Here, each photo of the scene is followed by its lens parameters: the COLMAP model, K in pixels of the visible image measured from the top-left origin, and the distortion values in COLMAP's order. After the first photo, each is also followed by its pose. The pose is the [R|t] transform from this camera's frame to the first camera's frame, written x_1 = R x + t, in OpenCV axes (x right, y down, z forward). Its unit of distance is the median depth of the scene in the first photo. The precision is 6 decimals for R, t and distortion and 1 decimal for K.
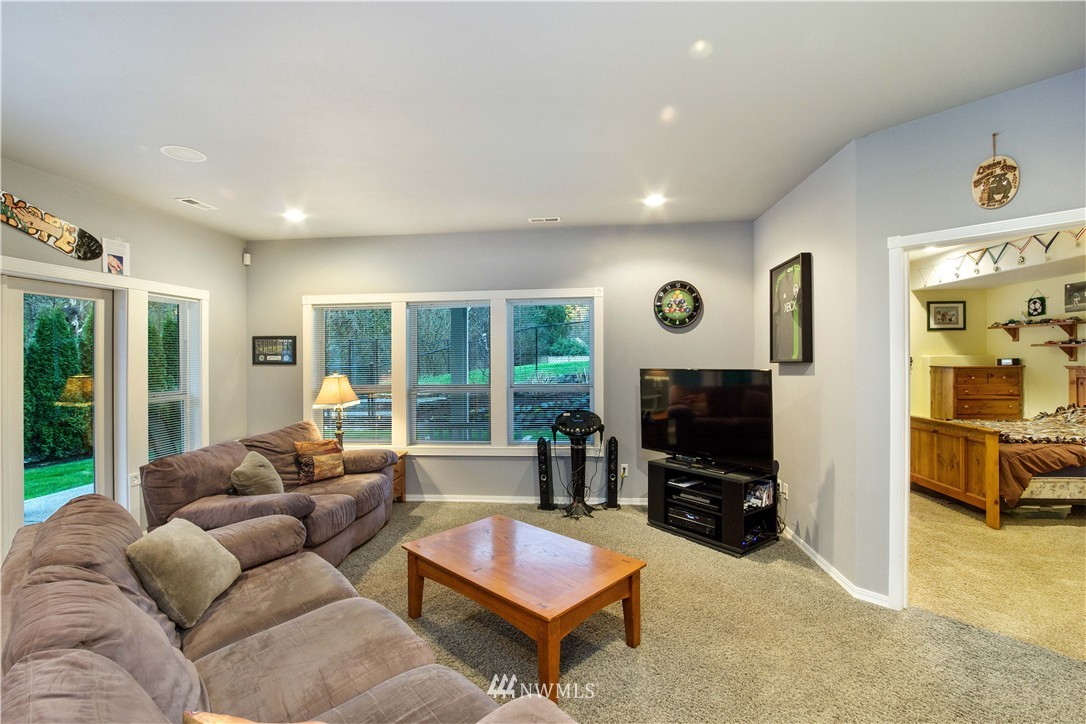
lens RADIAL K [[492.4, 0, 550.2], [0, 492.4, 359.3], [0, 0, 1]] dist [-0.021924, 0.002305]
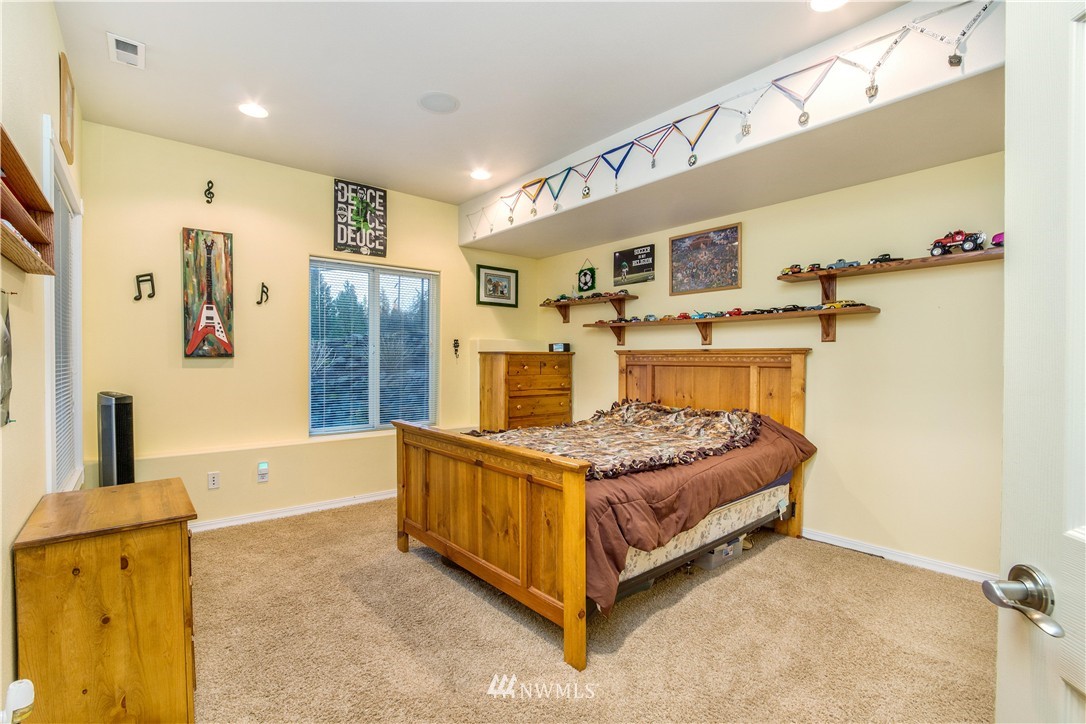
lens RADIAL K [[492.4, 0, 544.3], [0, 492.4, 366.2], [0, 0, 1]] dist [-0.021924, 0.002305]
pose [[0.711264, 0.003894, 0.702915, 0.390138], [-0.008012, 0.999965, 0.002568, 0.036860], [-0.702880, -0.007458, 0.711270, 0.478359]]
